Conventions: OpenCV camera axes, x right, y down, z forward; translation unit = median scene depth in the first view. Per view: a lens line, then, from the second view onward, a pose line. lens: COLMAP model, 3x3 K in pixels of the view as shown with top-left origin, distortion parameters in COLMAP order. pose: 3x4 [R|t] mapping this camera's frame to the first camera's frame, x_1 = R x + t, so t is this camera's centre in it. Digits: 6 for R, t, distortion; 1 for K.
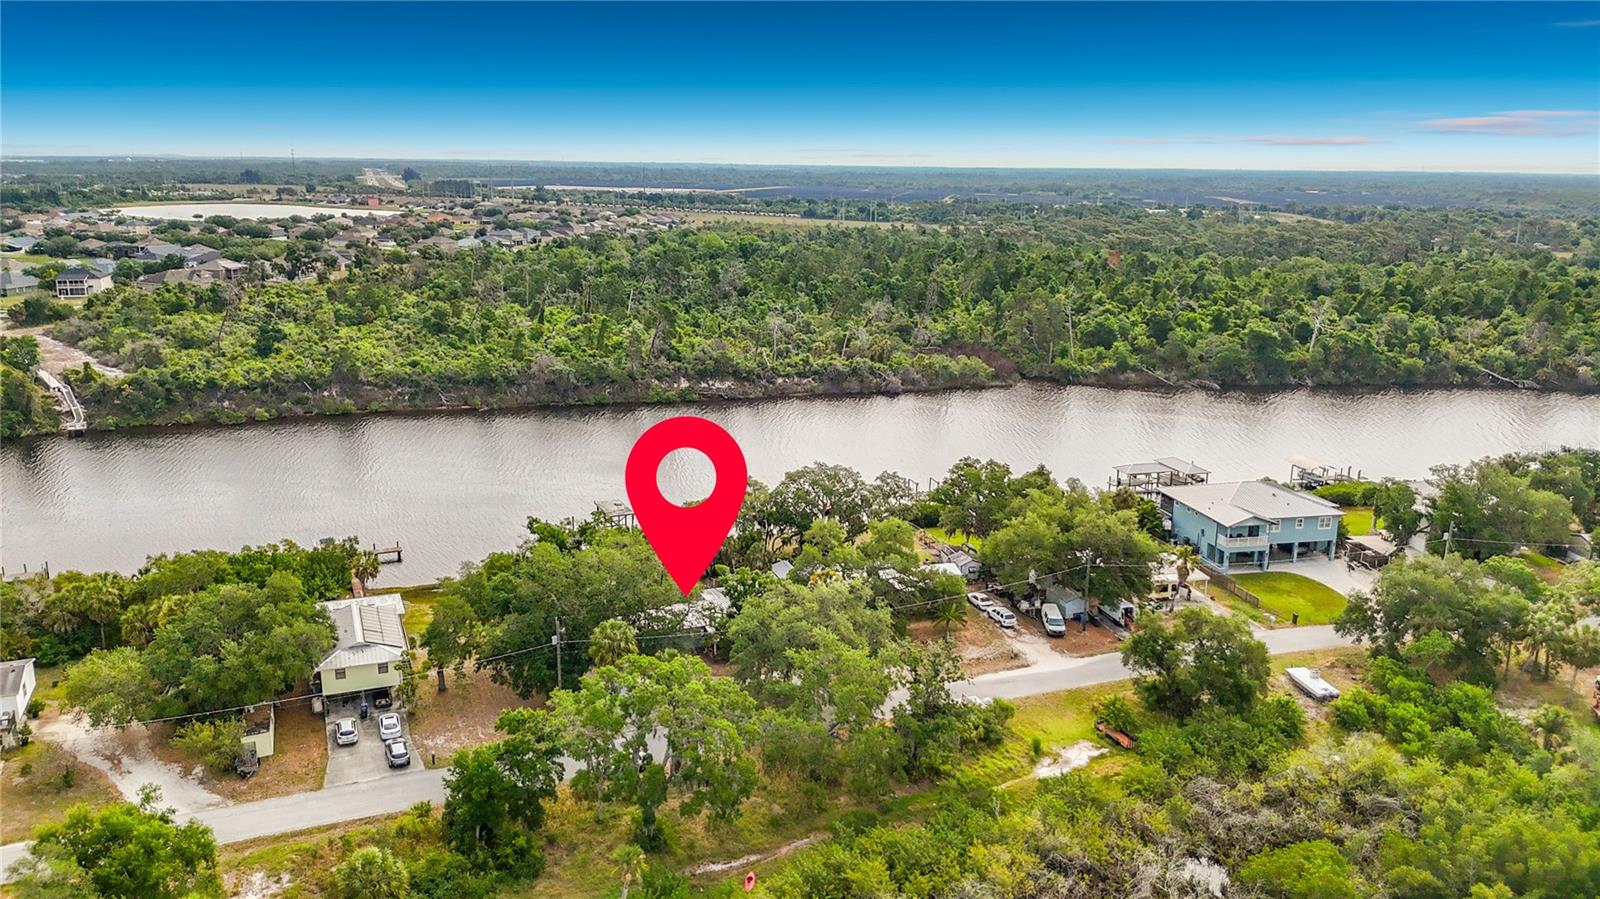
lens RADIAL K [[1124.5, 0, 805.0], [0, 1124.5, 474.1], [0, 0, 1]] dist [0.077677, -0.115972]
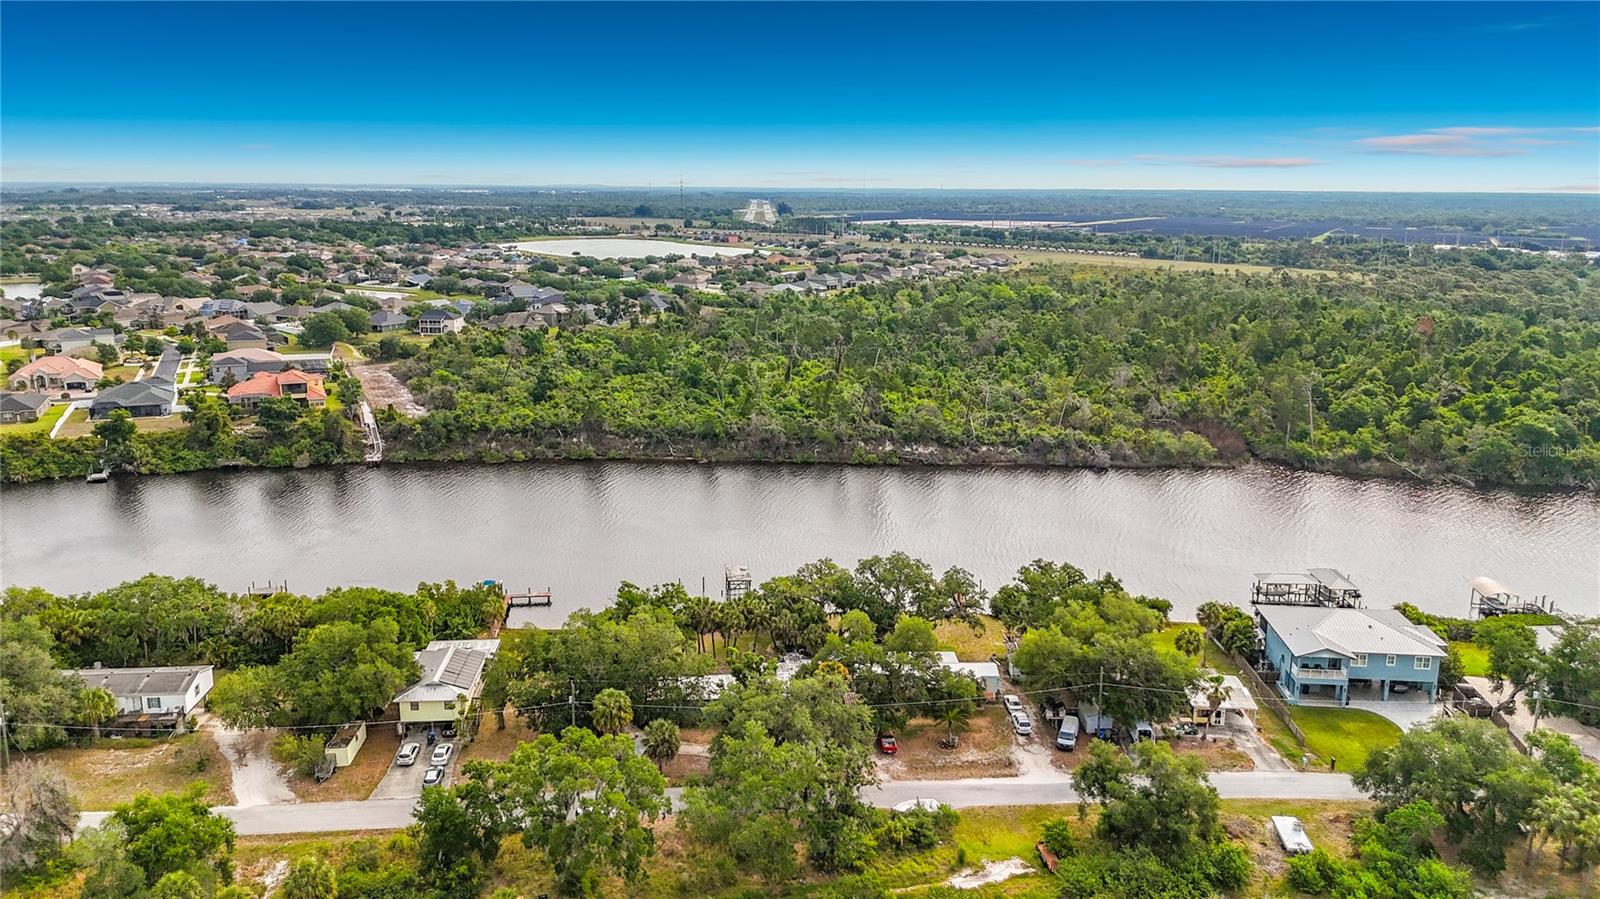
lens RADIAL K [[1124.5, 0, 805.0], [0, 1124.5, 474.1], [0, 0, 1]] dist [0.077677, -0.115972]
pose [[0.958540, 0.065535, -0.277319, 0.121261], [-0.074416, 0.996993, -0.021610, -0.029939], [0.275069, 0.041351, 0.960535, -0.027518]]
